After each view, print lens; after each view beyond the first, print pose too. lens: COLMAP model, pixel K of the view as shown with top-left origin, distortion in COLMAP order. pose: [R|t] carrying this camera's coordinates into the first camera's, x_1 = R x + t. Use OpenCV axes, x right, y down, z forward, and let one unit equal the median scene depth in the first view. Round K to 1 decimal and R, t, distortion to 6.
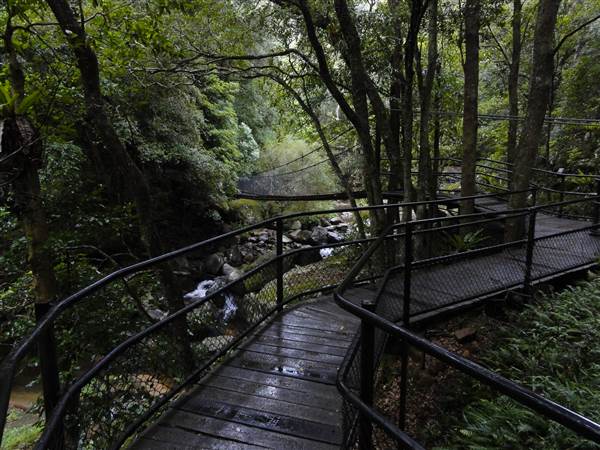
lens RADIAL K [[421.3, 0, 300.9], [0, 421.3, 223.5], [0, 0, 1]] dist [-0.003912, 0.001424]
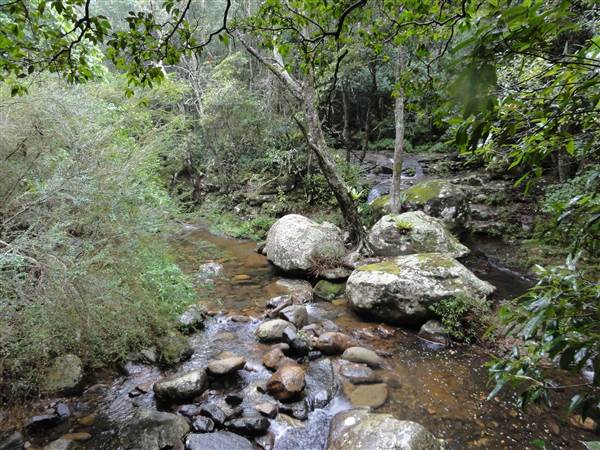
lens RADIAL K [[421.3, 0, 300.9], [0, 421.3, 223.5], [0, 0, 1]] dist [-0.003912, 0.001424]
pose [[0.917482, -0.089004, 0.387691, 0.044821], [0.072112, 0.995712, 0.057935, -0.127590], [-0.391185, -0.025197, 0.919967, 0.821145]]
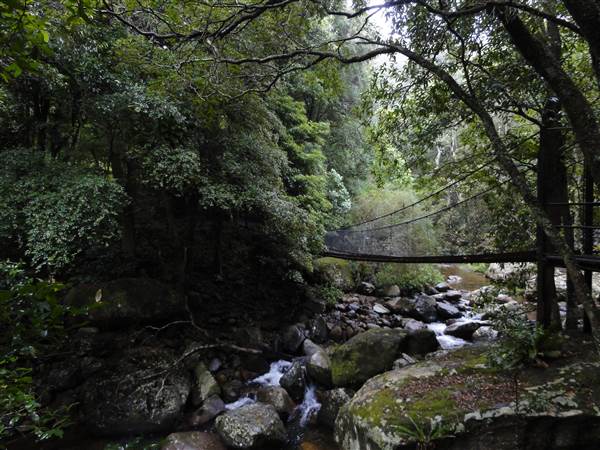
lens RADIAL K [[421.3, 0, 300.9], [0, 421.3, 223.5], [0, 0, 1]] dist [-0.003912, 0.001424]
pose [[0.979709, 0.011120, -0.200118, -0.031249], [-0.037828, 0.990774, -0.130142, -0.015165], [0.196825, 0.135071, 0.971090, 0.182808]]
